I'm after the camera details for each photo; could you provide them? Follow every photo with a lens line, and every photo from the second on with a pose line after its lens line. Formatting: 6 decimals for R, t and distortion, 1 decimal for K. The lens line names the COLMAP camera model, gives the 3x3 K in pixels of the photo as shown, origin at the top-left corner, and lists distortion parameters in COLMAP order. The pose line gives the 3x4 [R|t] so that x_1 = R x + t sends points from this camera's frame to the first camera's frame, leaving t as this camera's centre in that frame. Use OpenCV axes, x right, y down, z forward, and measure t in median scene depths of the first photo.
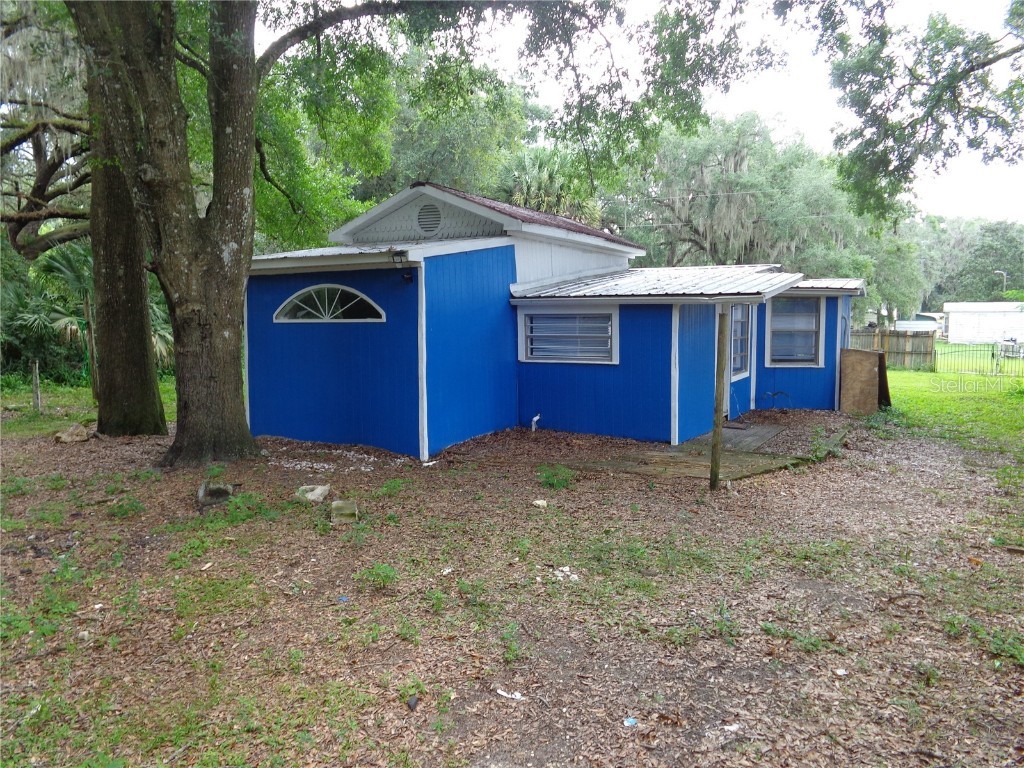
lens RADIAL K [[765.7, 0, 512.0], [0, 765.7, 384.0], [0, 0, 1]] dist [0.008961, 0.000544]
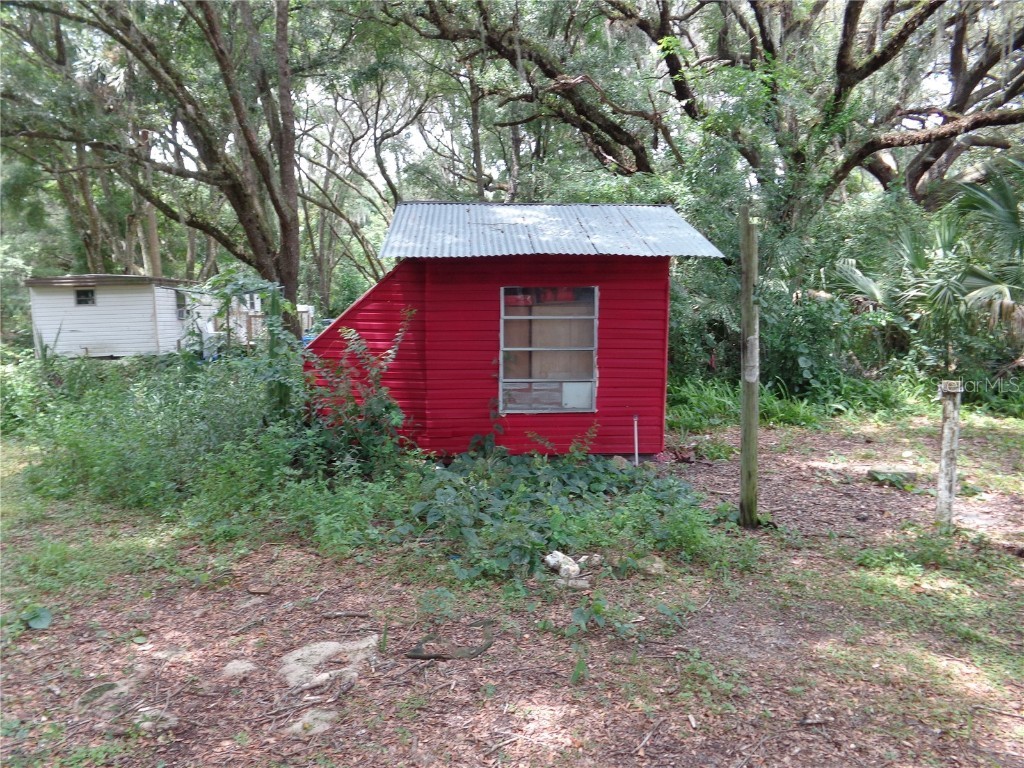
lens RADIAL K [[765.7, 0, 512.0], [0, 765.7, 384.0], [0, 0, 1]] dist [0.008961, 0.000544]
pose [[0.507848, 0.090591, -0.856670, -0.260538], [-0.068182, 0.995562, 0.064859, -0.025537], [0.858744, 0.025471, 0.511771, 0.396876]]
